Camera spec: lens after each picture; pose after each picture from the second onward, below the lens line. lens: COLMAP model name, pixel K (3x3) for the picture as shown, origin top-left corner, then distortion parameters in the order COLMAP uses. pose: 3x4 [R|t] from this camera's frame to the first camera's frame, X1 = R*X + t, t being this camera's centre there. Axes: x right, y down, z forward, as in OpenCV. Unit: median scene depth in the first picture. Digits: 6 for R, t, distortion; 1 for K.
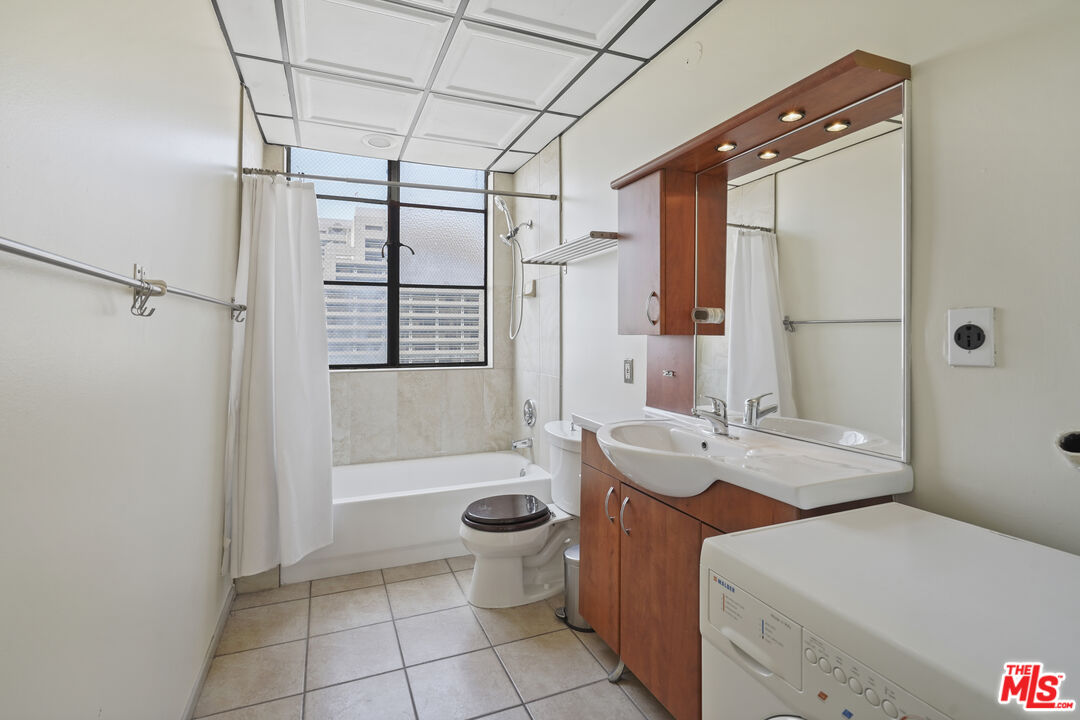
lens RADIAL K [[503.1, 0, 546.8], [0, 503.1, 330.5], [0, 0, 1]] dist [0.000118, 0.000082]
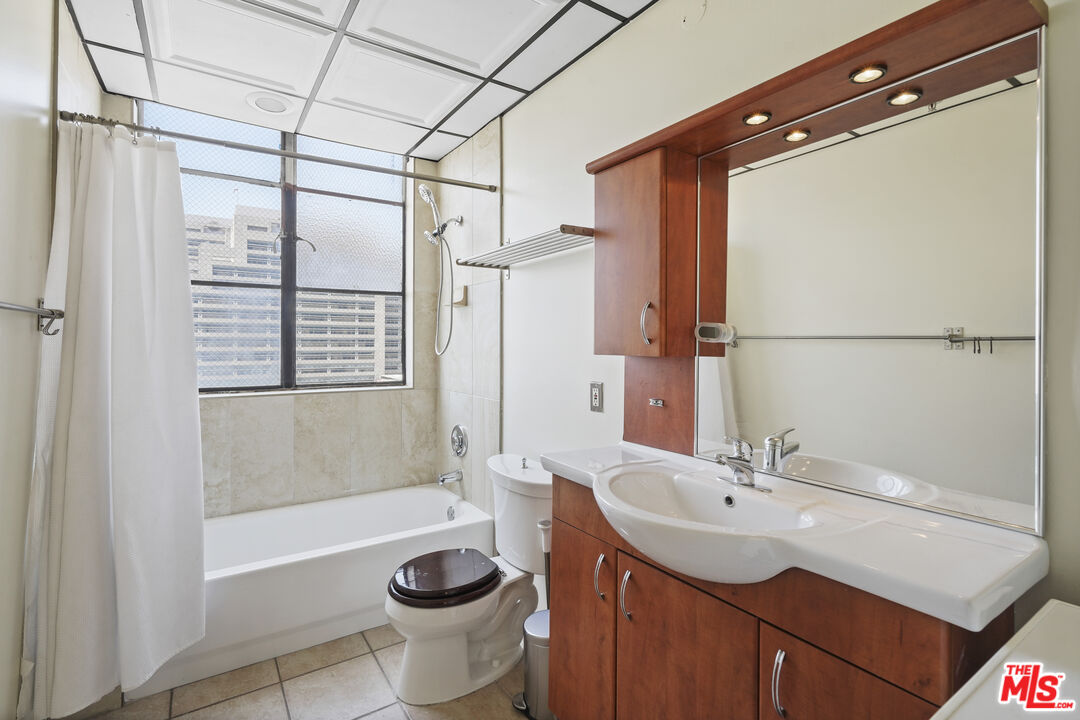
lens RADIAL K [[495.0, 0, 536.8], [0, 495.0, 346.3], [0, 0, 1]] dist [-0.002304, 0.000563]
pose [[0.983252, 0.003609, 0.182215, -0.079691], [-0.005936, 0.999908, 0.012225, -0.012178], [-0.182154, -0.013102, 0.983183, 0.202368]]
